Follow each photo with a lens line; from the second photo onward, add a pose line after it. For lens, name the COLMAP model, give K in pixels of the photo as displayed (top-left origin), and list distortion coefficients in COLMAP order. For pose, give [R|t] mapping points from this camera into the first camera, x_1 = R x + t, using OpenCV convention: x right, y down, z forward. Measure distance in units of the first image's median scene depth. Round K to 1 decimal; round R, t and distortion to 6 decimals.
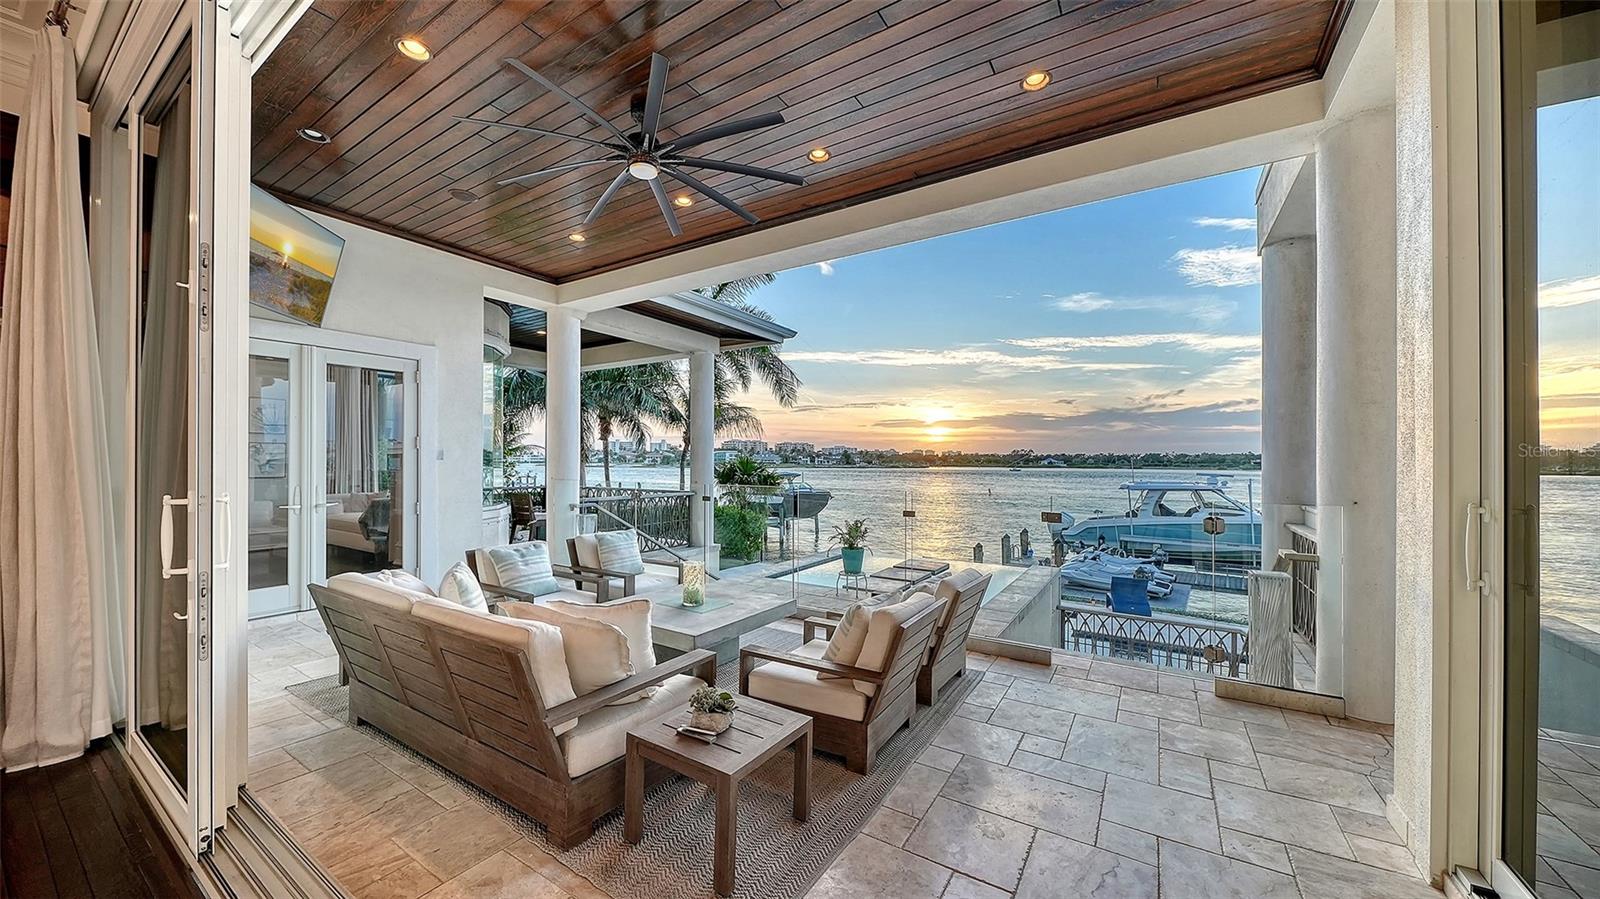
lens RADIAL K [[558.6, 0, 796.1], [0, 558.6, 462.0], [0, 0, 1]] dist [-0.001942, -0.000472]
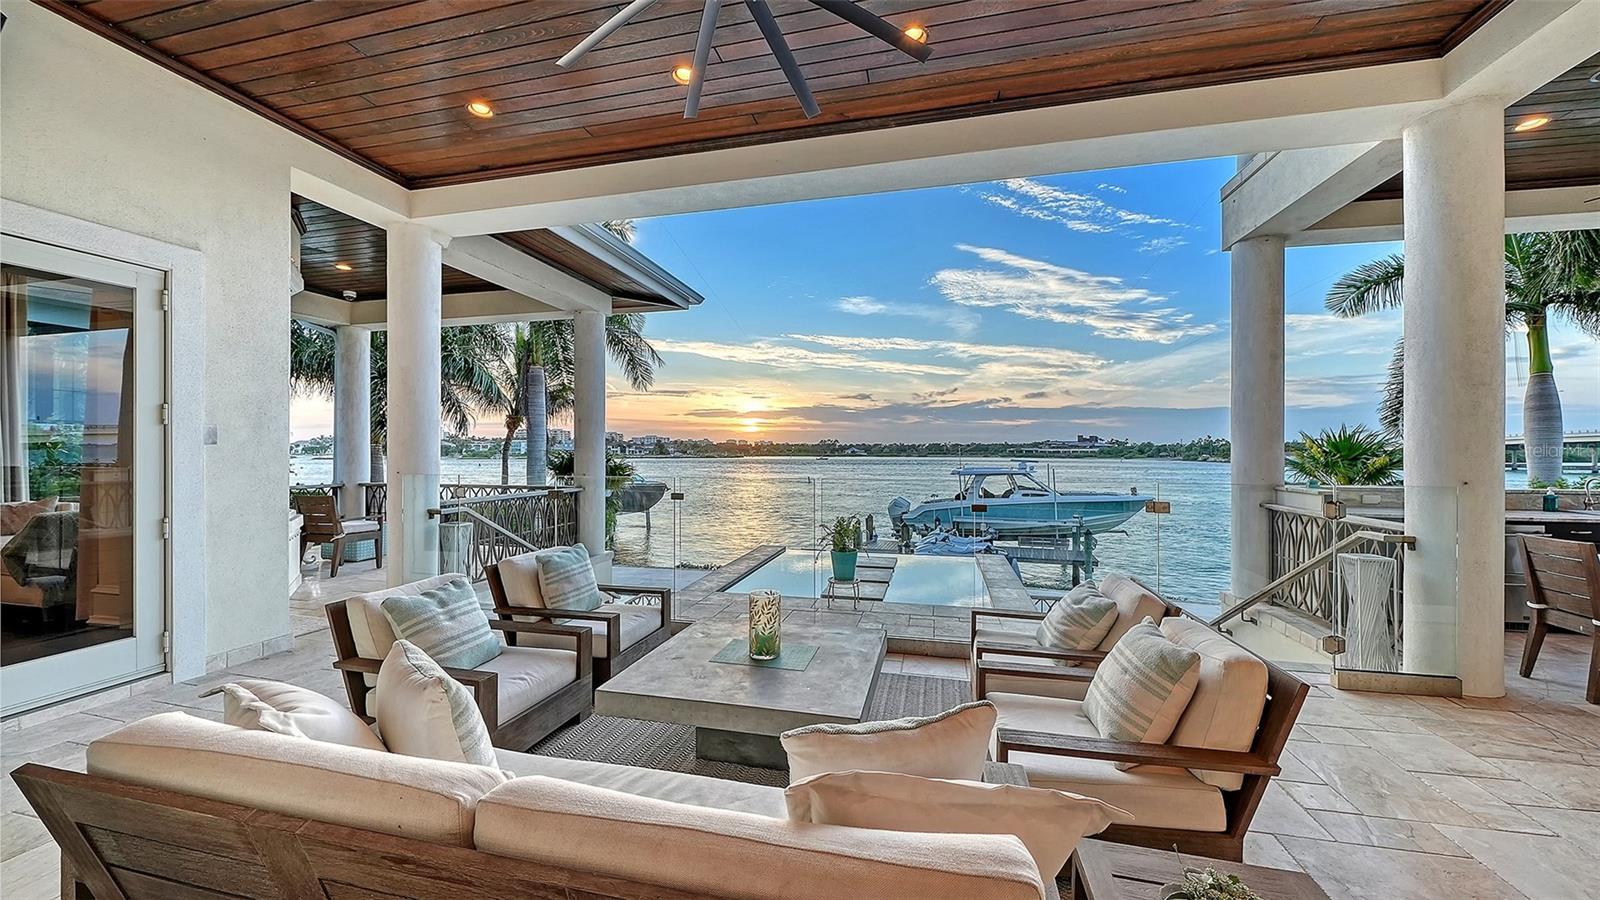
lens RADIAL K [[558.6, 0, 798.9], [0, 558.6, 452.1], [0, 0, 1]] dist [-0.001942, -0.000472]
pose [[0.942630, -0.004023, 0.333815, -0.067906], [0.003843, 0.999992, 0.001199, 0.001601], [-0.333818, 0.000153, 0.942638, 0.064677]]
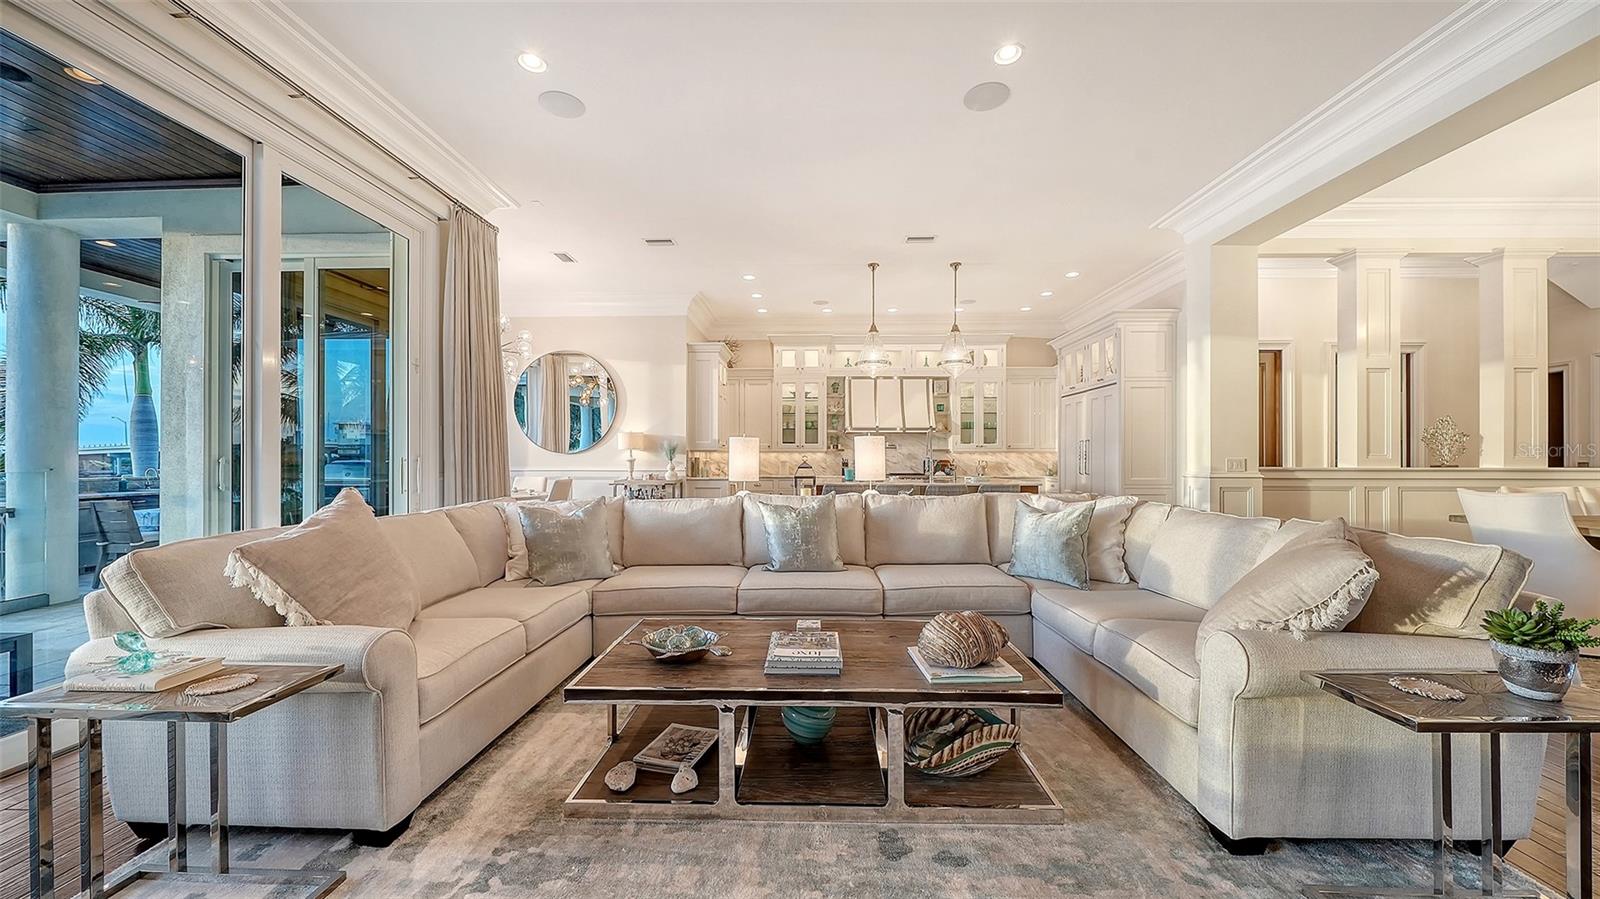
lens RADIAL K [[558.6, 0, 813.6], [0, 558.6, 454.2], [0, 0, 1]] dist [-0.001942, -0.000472]
pose [[-0.526416, 0.004239, 0.850216, -0.210306], [0.002058, 0.999991, -0.003711, 0.005796], [-0.850224, -0.000204, -0.526420, -0.000569]]
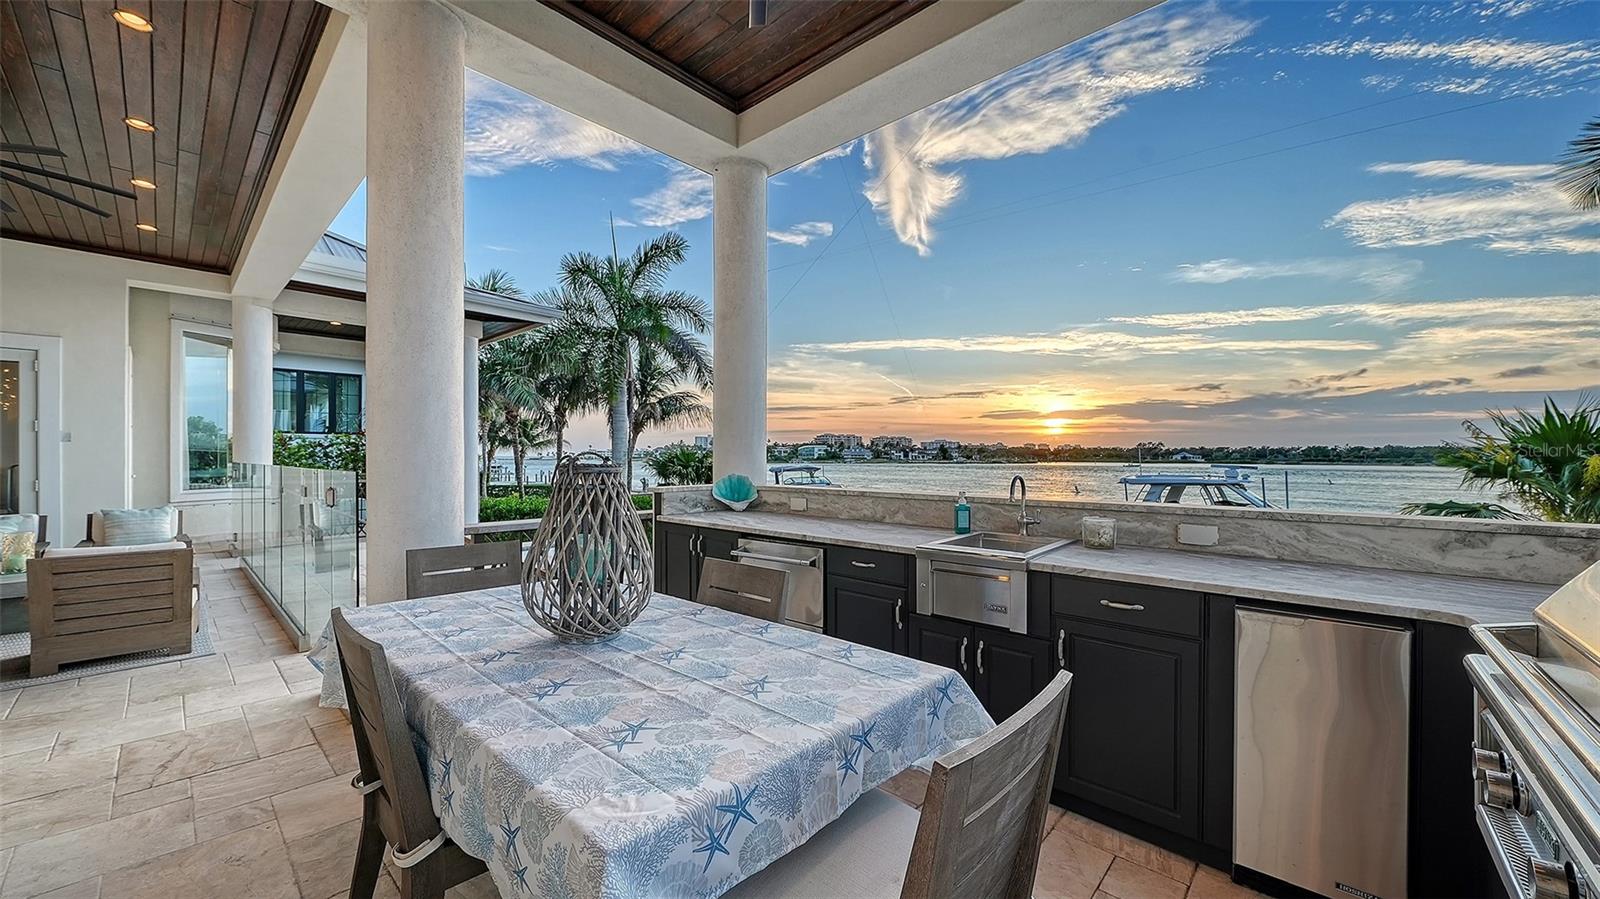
lens RADIAL K [[590.1, 0, 804.5], [0, 590.1, 454.8], [0, 0, 1]] dist [-0.008116, -0.000759]
pose [[0.986566, -0.001746, -0.163355, 0.264653], [0.001024, 0.999989, -0.004507, 0.007770], [0.163361, 0.004279, 0.986557, 0.032567]]
